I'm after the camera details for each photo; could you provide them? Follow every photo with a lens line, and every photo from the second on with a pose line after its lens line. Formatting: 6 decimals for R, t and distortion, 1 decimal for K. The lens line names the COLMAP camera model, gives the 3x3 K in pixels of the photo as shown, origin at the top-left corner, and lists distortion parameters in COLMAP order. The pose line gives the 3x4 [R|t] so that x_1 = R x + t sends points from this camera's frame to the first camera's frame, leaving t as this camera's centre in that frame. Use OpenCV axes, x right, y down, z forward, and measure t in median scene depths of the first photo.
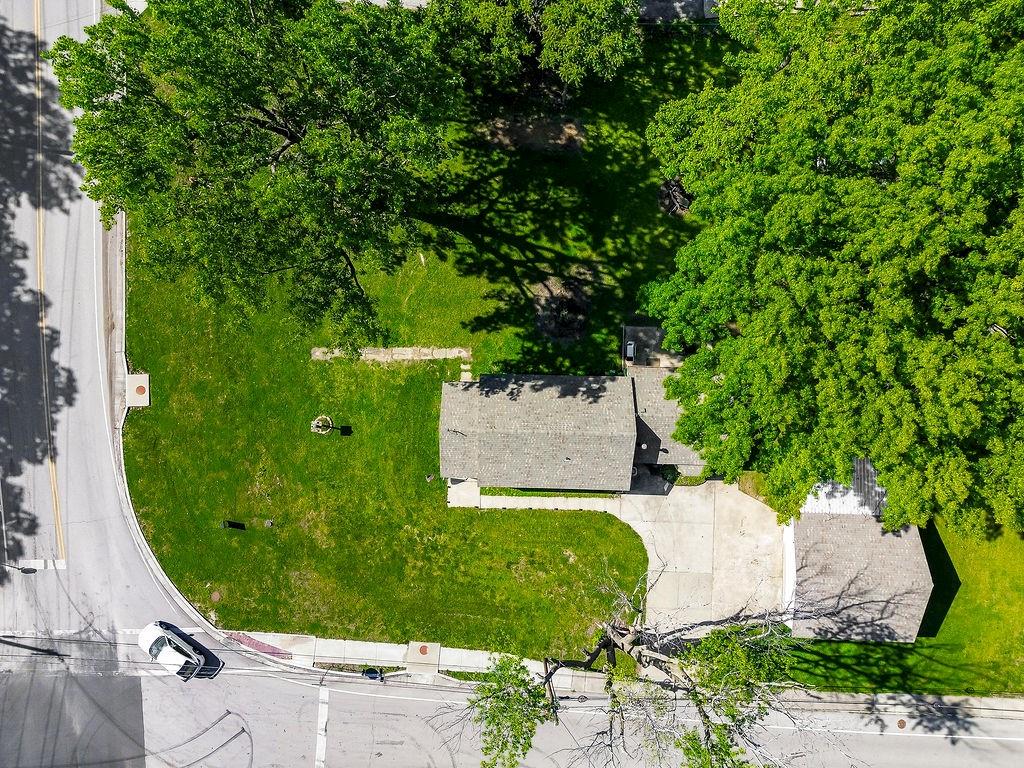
lens RADIAL K [[724.3, 0, 515.4], [0, 724.3, 379.4], [0, 0, 1]] dist [0.076183, -0.081975]
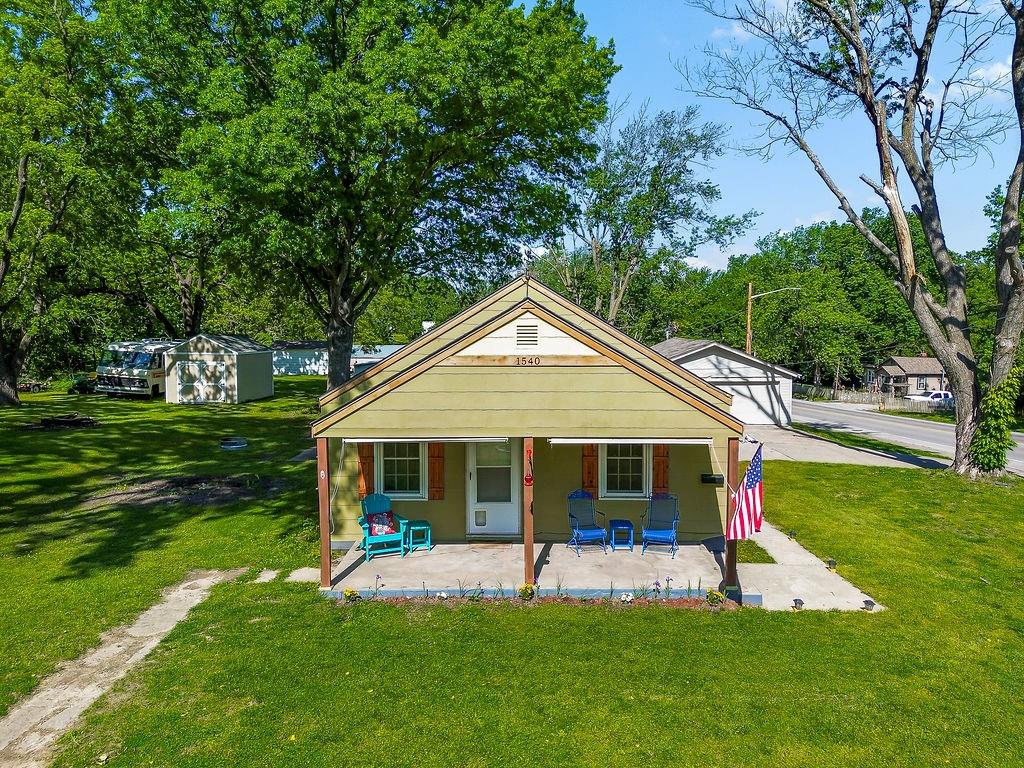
lens RADIAL K [[724.3, 0, 515.4], [0, 724.3, 379.4], [0, 0, 1]] dist [0.076183, -0.081975]
pose [[-0.024852, -0.067161, 0.997433, -0.305494], [0.999221, 0.028926, 0.026845, 0.055820], [-0.030655, 0.997323, 0.066390, 0.918590]]
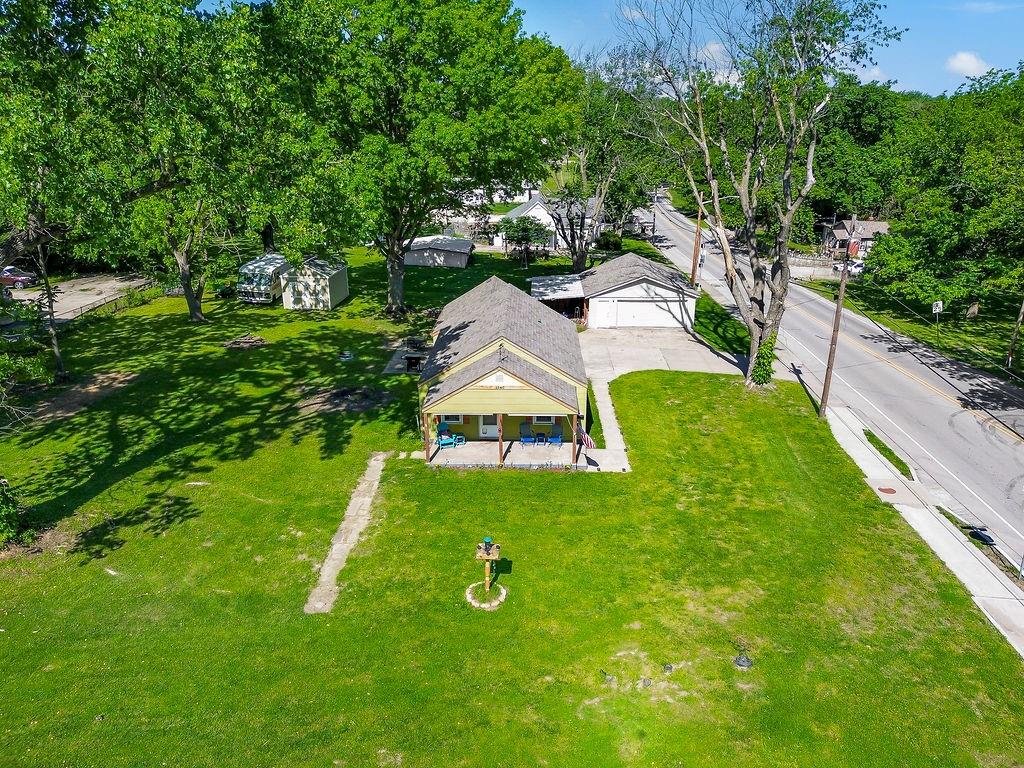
lens RADIAL K [[724.3, 0, 515.4], [0, 724.3, 379.4], [0, 0, 1]] dist [0.076183, -0.081975]
pose [[0.001637, -0.336490, 0.941686, -0.631512], [0.999531, 0.029347, 0.008749, 0.072038], [-0.030580, 0.941230, 0.336381, 0.728433]]
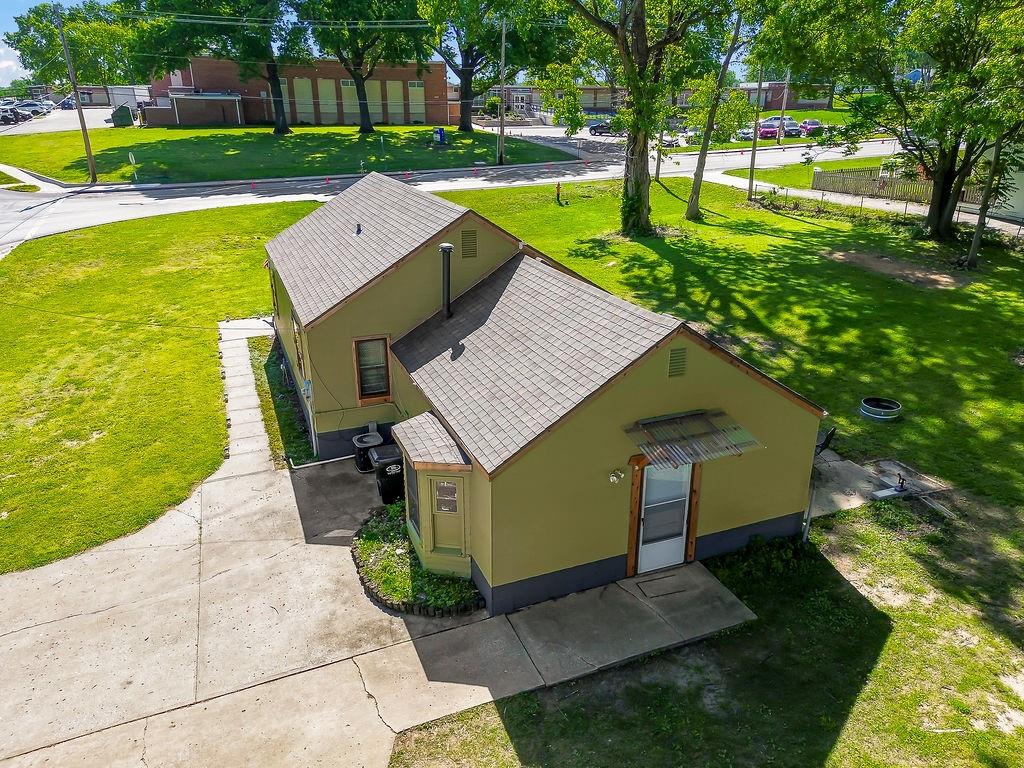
lens RADIAL K [[727.7, 0, 514.6], [0, 727.7, 366.2], [0, 0, 1]] dist [0.093429, -0.082203]
pose [[0.395987, 0.323183, -0.859504, 0.452339], [-0.917991, 0.161819, -0.362087, 0.177014], [0.022064, 0.932399, 0.360758, 0.842356]]
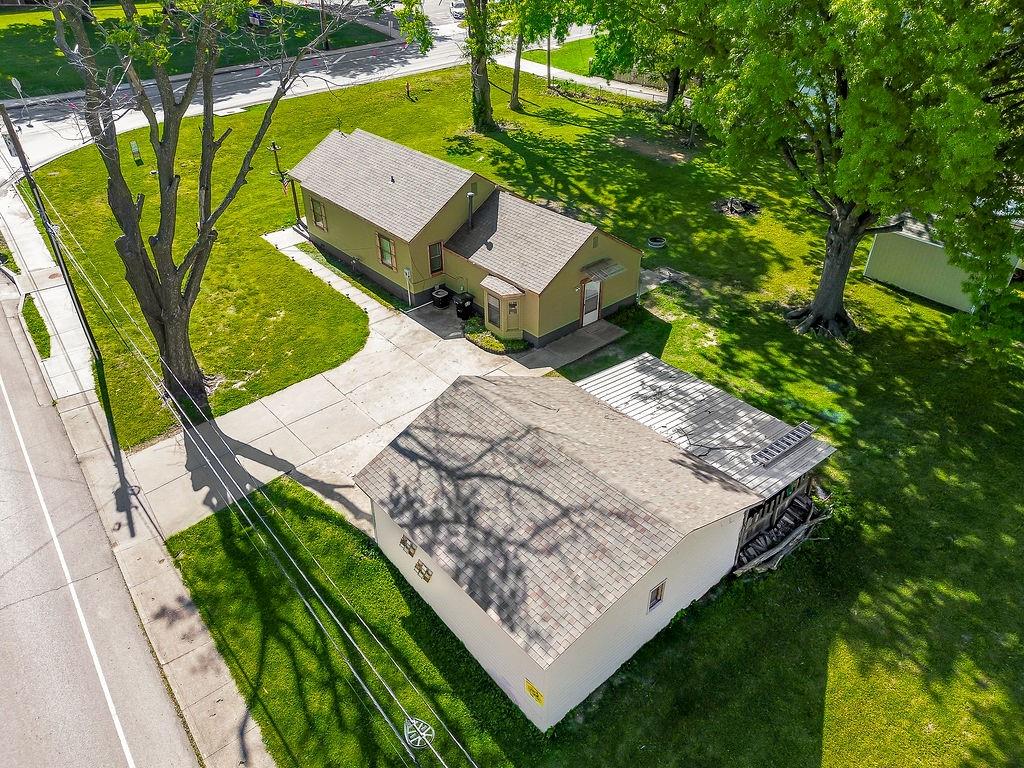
lens RADIAL K [[724.3, 0, 515.4], [0, 724.3, 379.4], [0, 0, 1]] dist [0.076183, -0.081975]
pose [[0.674546, 0.414802, -0.610677, 0.640680], [-0.738042, 0.397738, -0.545068, 0.464124], [0.016794, 0.818379, 0.574434, 0.674550]]
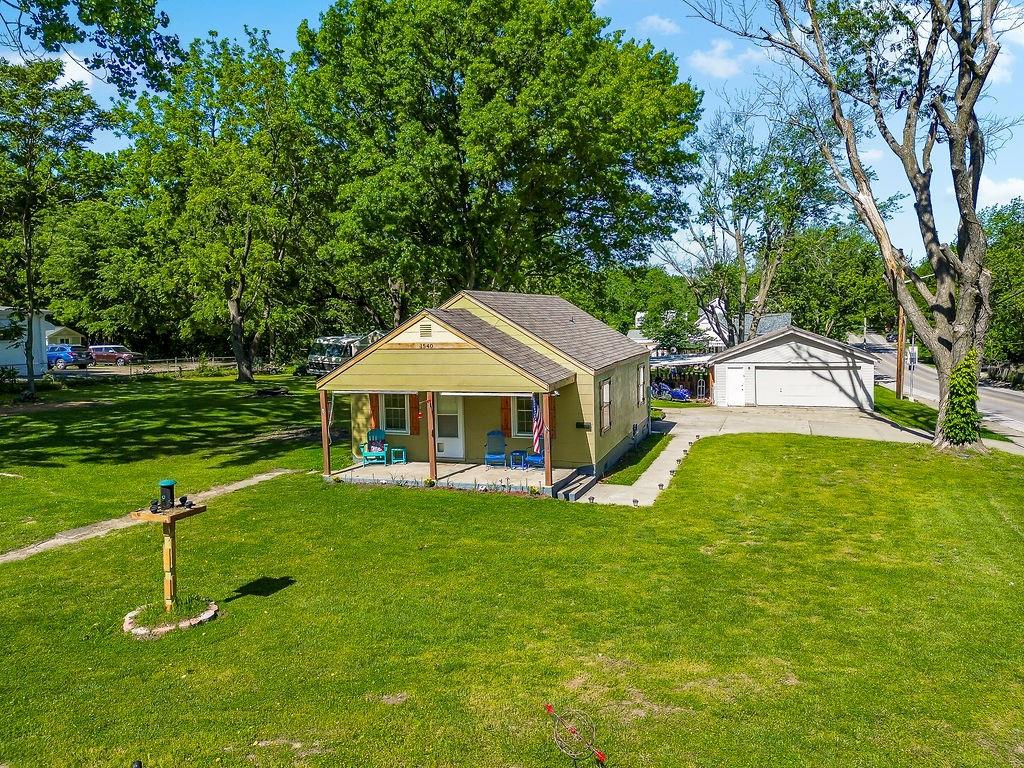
lens RADIAL K [[747.8, 0, 518.5], [0, 747.8, 365.7], [0, 0, 1]] dist [0.079197, -0.091431]
pose [[0.297214, -0.060619, 0.952885, -0.433994], [0.954763, 0.028868, -0.295963, 0.217247], [-0.009567, 0.997743, 0.066457, 0.911844]]
